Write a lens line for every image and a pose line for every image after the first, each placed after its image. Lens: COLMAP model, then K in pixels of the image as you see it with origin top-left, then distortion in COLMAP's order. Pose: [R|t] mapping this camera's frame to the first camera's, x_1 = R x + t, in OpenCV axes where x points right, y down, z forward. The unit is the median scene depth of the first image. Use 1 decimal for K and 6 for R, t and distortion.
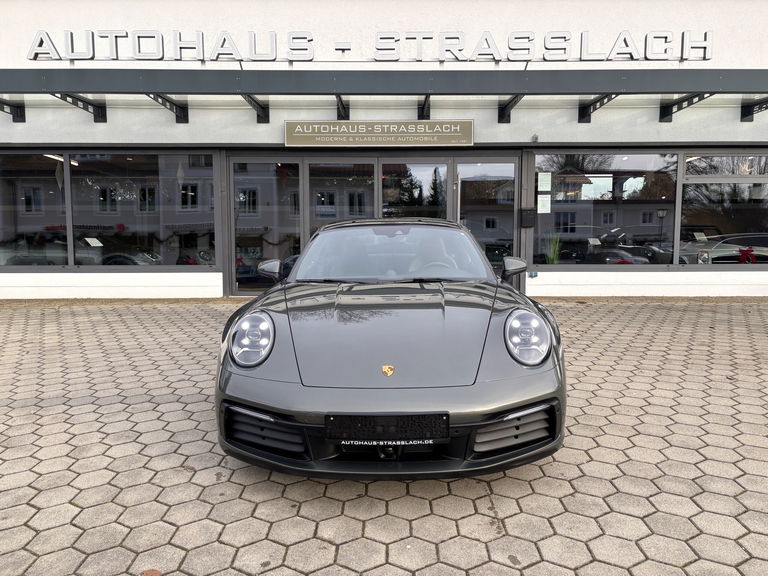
lens RADIAL K [[589.2, 0, 384.0], [0, 589.2, 288.0], [0, 0, 1]] dist [0.047563, -0.047406]
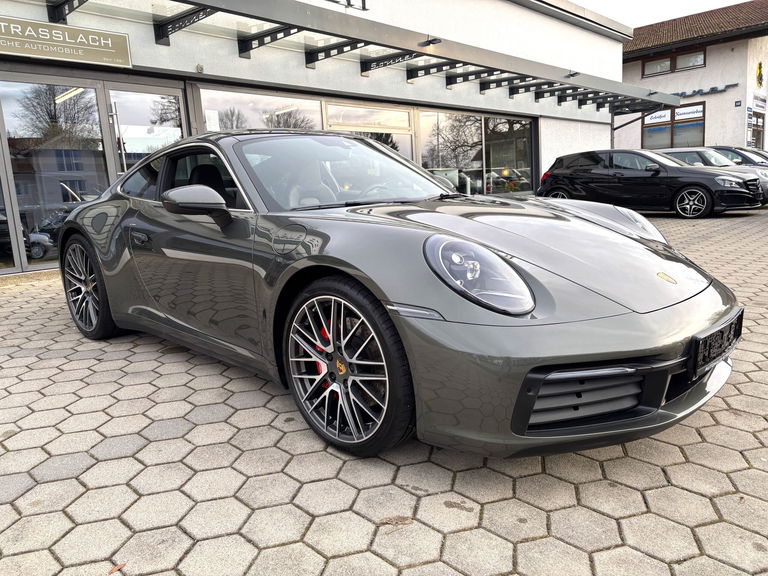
lens RADIAL K [[589.2, 0, 384.0], [0, 589.2, 288.0], [0, 0, 1]] dist [0.047563, -0.047406]
pose [[0.669828, -0.152266, 0.726736, -0.252308], [0.114453, 0.988223, 0.101563, 0.008226], [-0.733642, 0.015148, 0.679367, 0.217215]]
